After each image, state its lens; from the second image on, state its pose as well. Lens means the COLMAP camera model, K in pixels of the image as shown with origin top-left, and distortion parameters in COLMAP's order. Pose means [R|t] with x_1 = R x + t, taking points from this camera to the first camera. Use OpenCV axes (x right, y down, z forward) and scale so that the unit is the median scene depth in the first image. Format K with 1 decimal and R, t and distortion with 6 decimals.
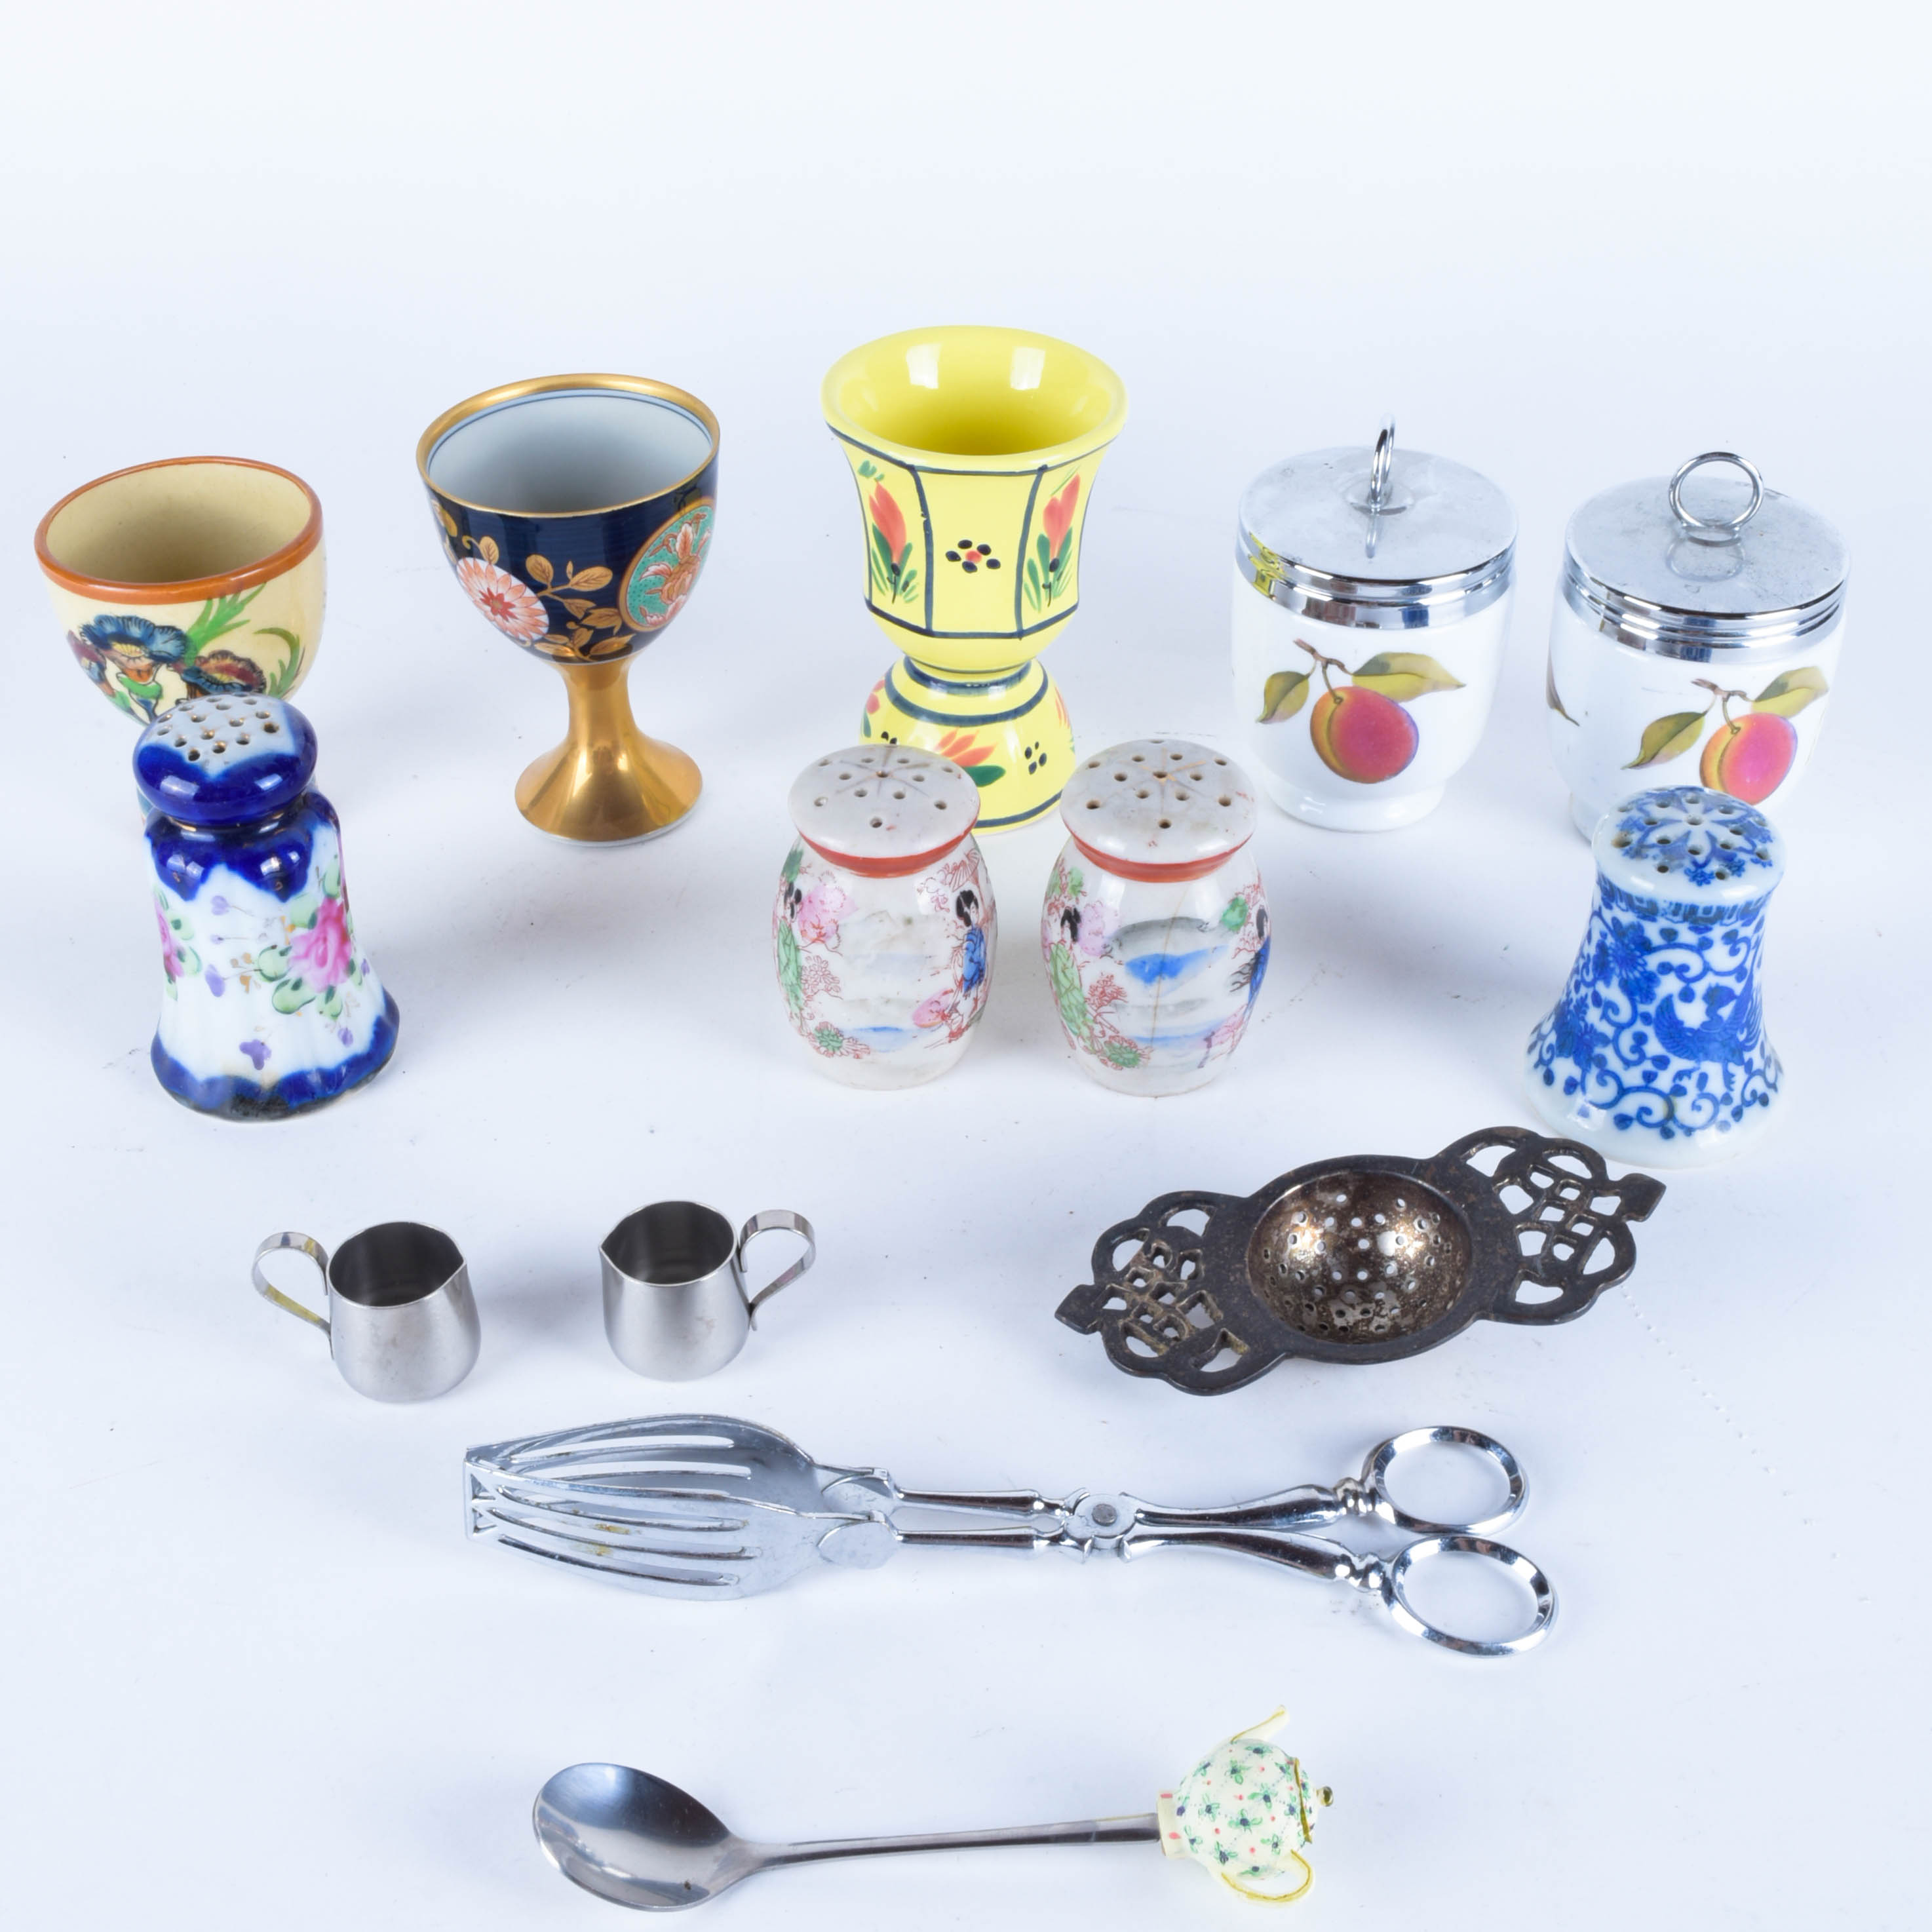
lens RADIAL K [[3120.1, 0, 966.0], [0, 3120.1, 966.0], [0, 0, 1]] dist [-0.022912, -0.048231]
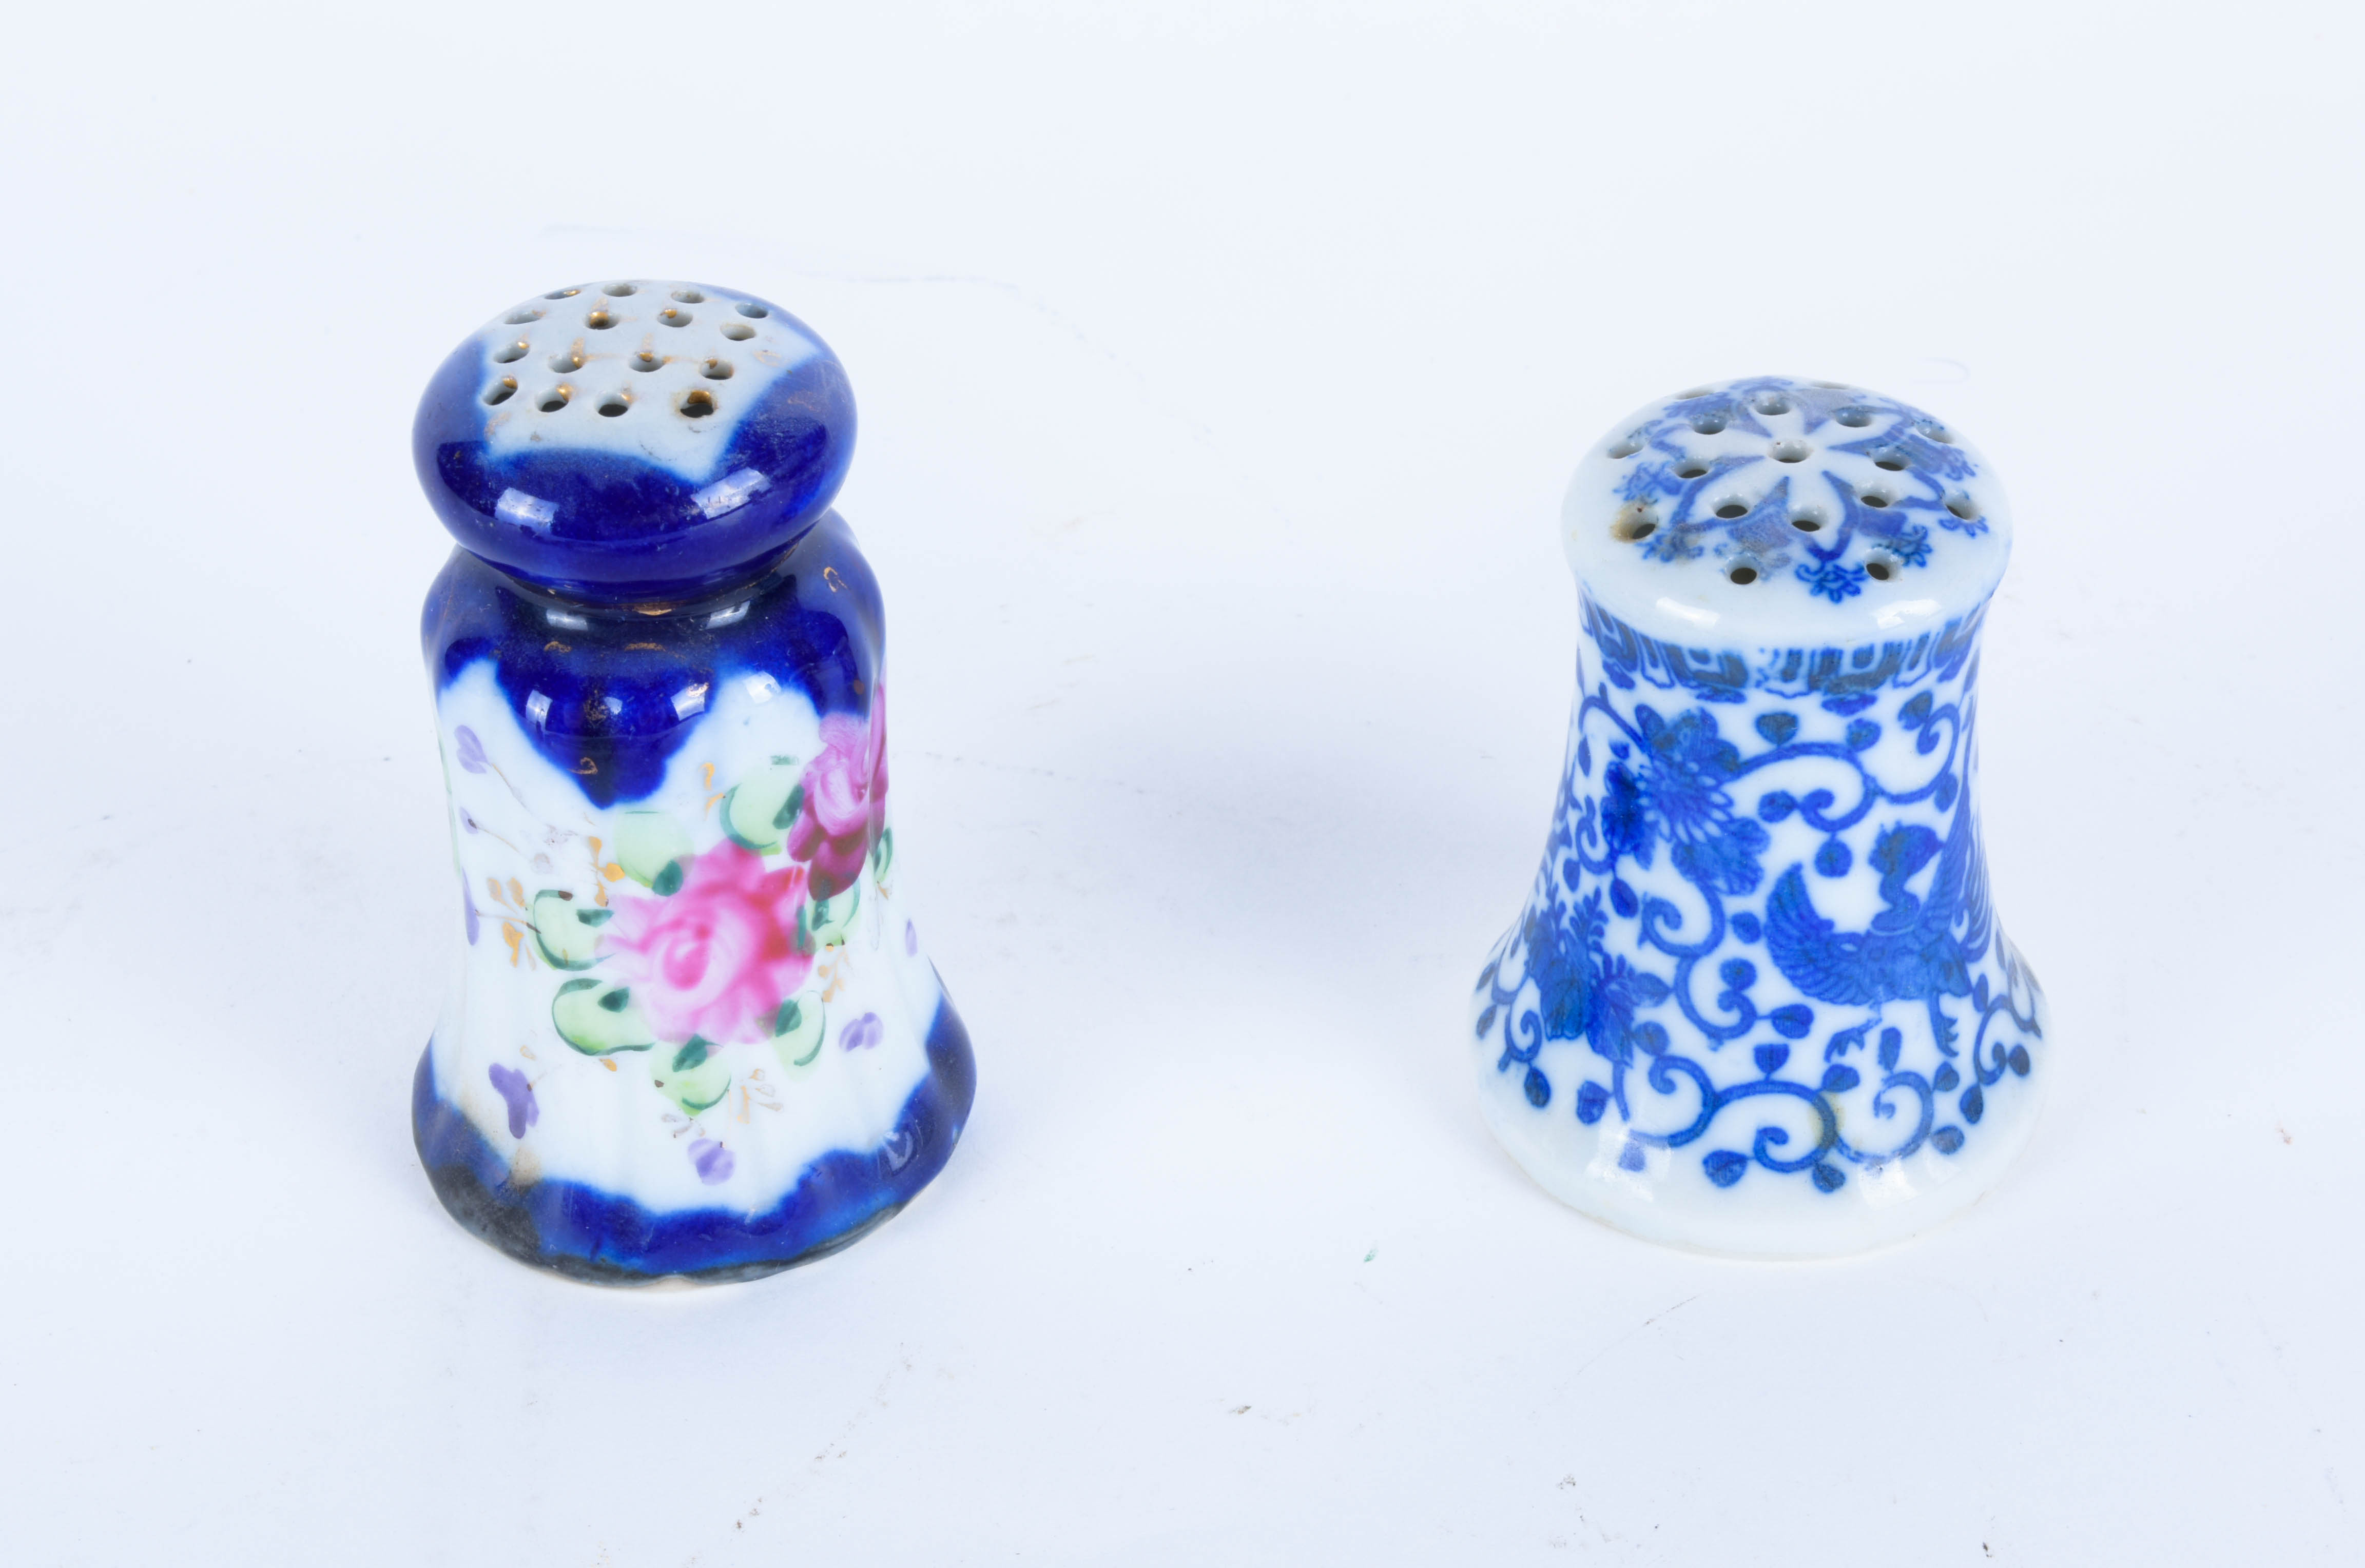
lens RADIAL K [[4122.4, 0, 1182.5], [0, 4122.4, 784.0], [0, 0, 1]] dist [-0.026539, 0.061201]
pose [[0.977337, -0.153977, 0.145272, 0.064775], [0.155104, 0.987892, 0.003604, -0.016995], [-0.144068, 0.019010, 0.989385, 0.460716]]
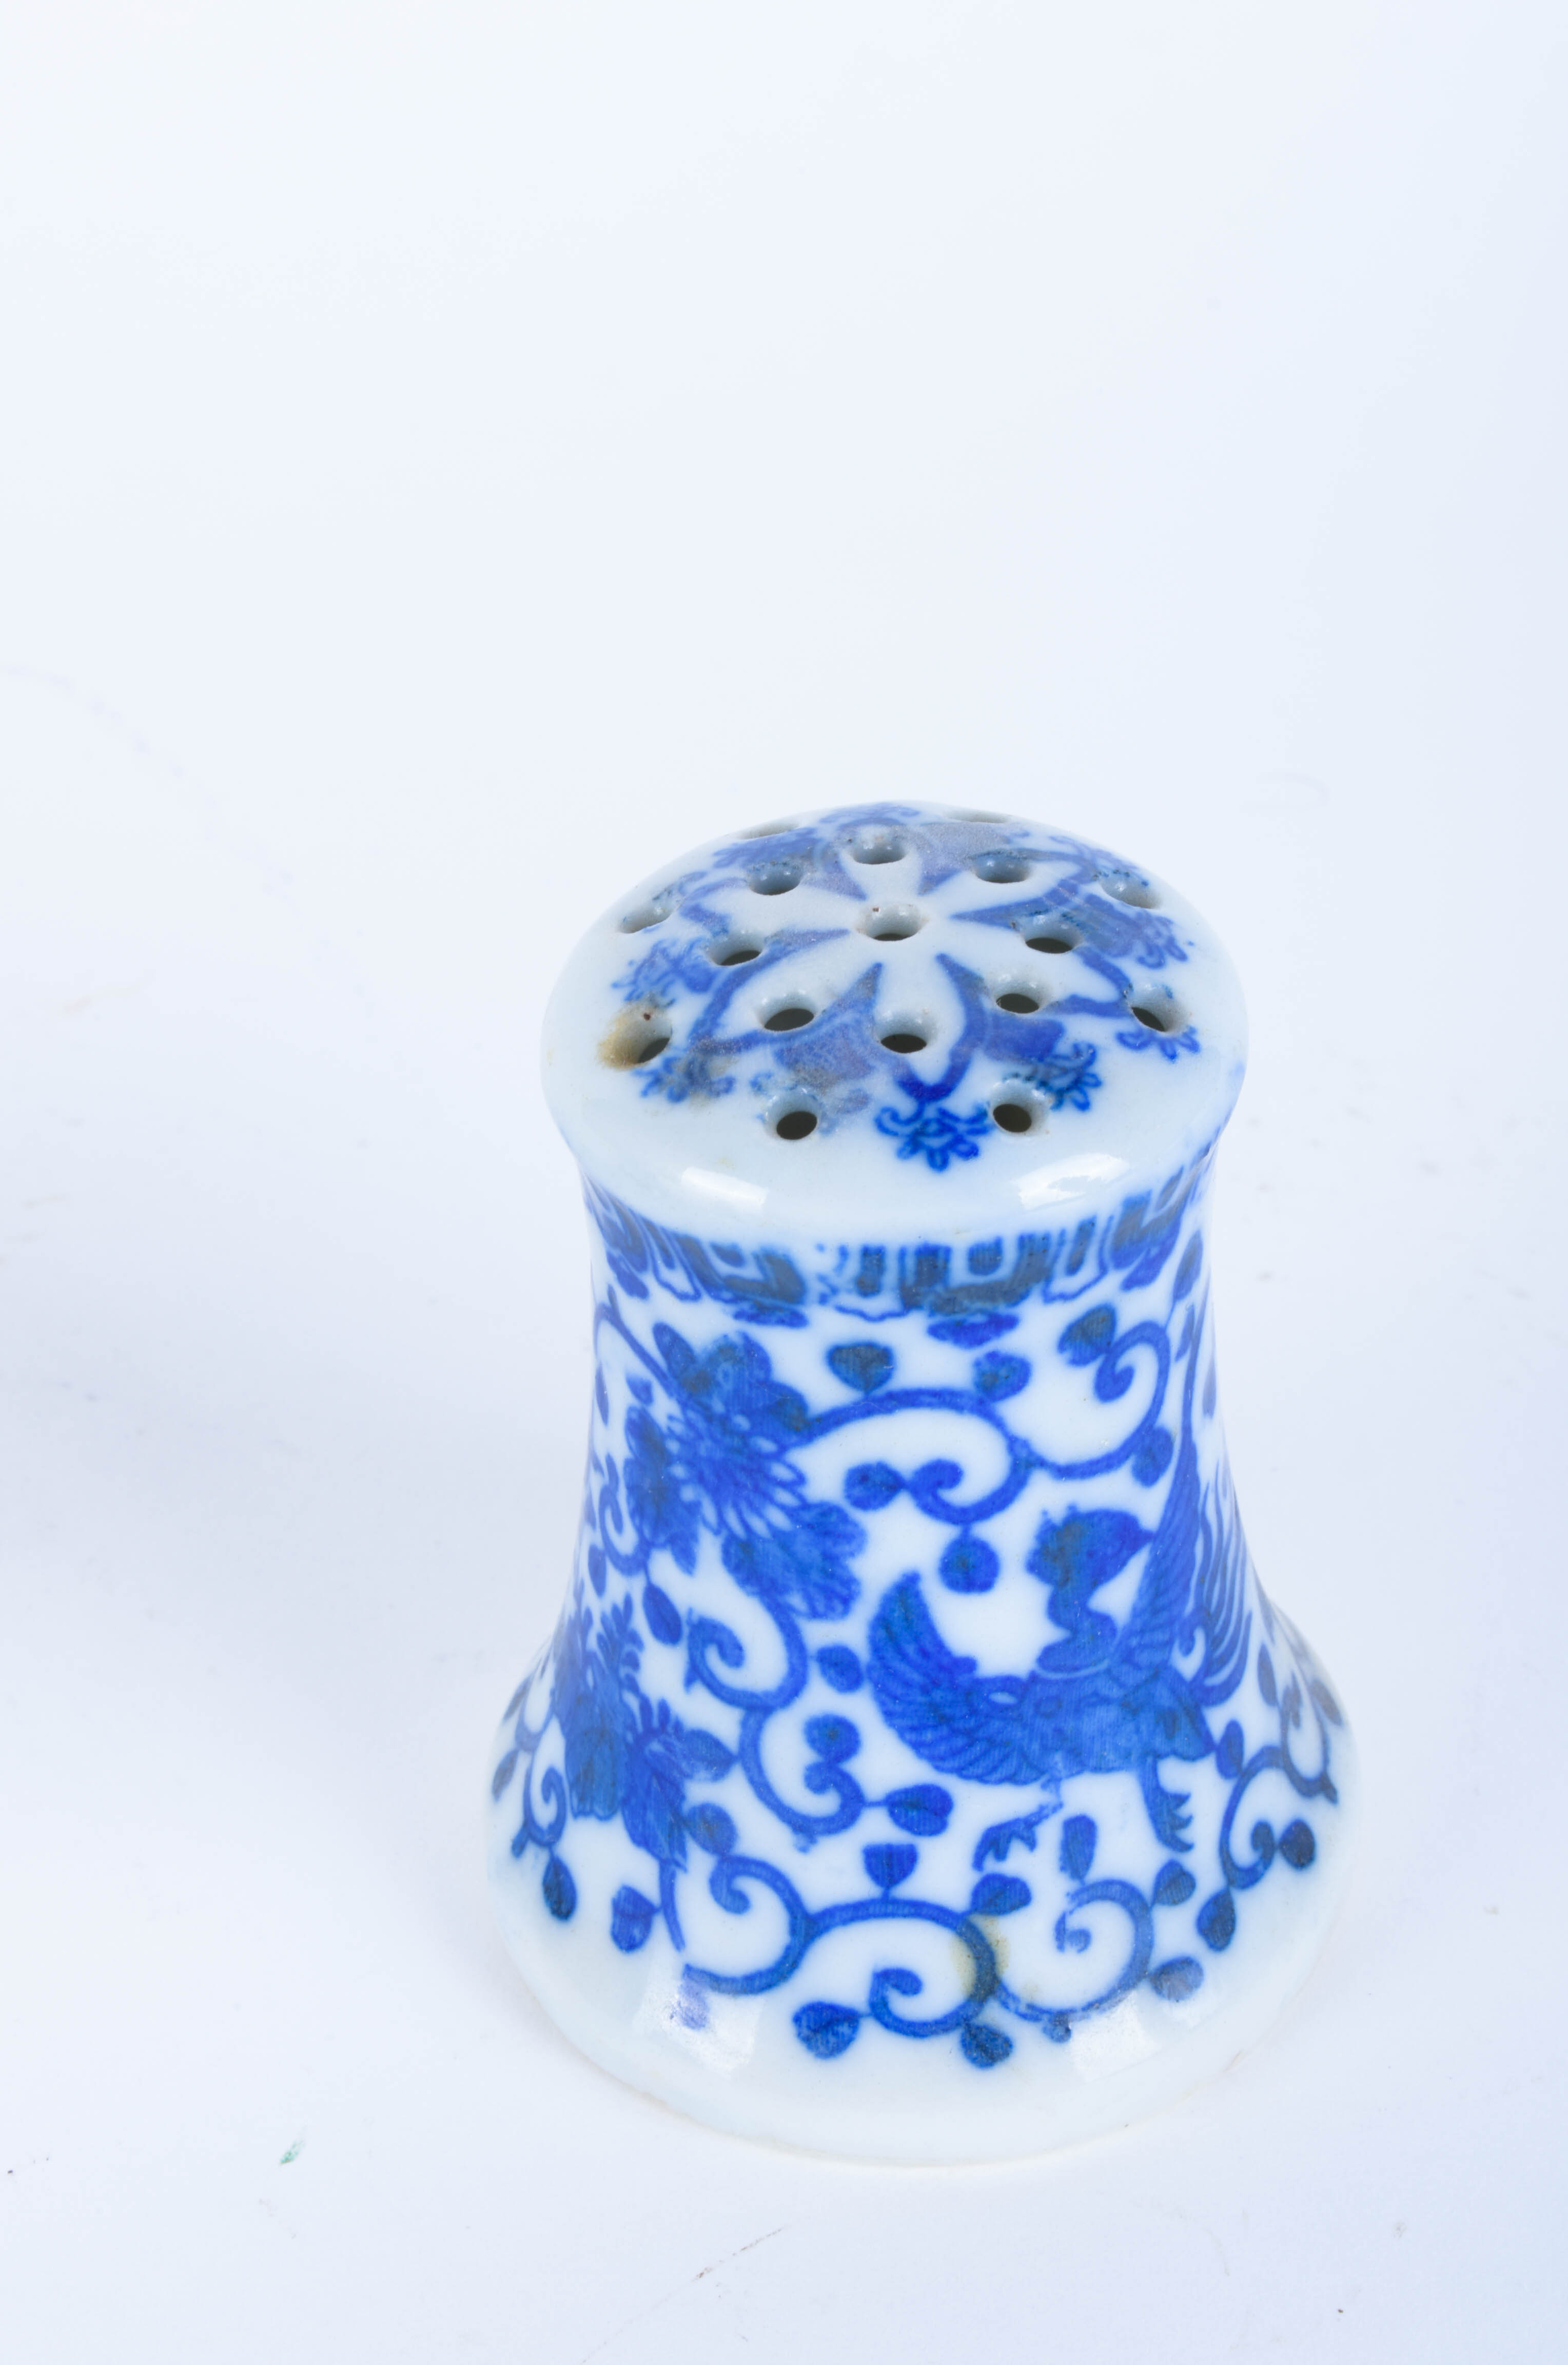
lens RADIAL K [[4122.4, 0, 784.0], [0, 4122.4, 1182.5], [0, 0, 1]] dist [-0.026539, 0.061201]
pose [[0.977065, -0.154582, 0.146451, 0.170789], [0.156443, 0.987686, -0.001207, -0.025951], [-0.144462, 0.024091, 0.989217, 0.657006]]
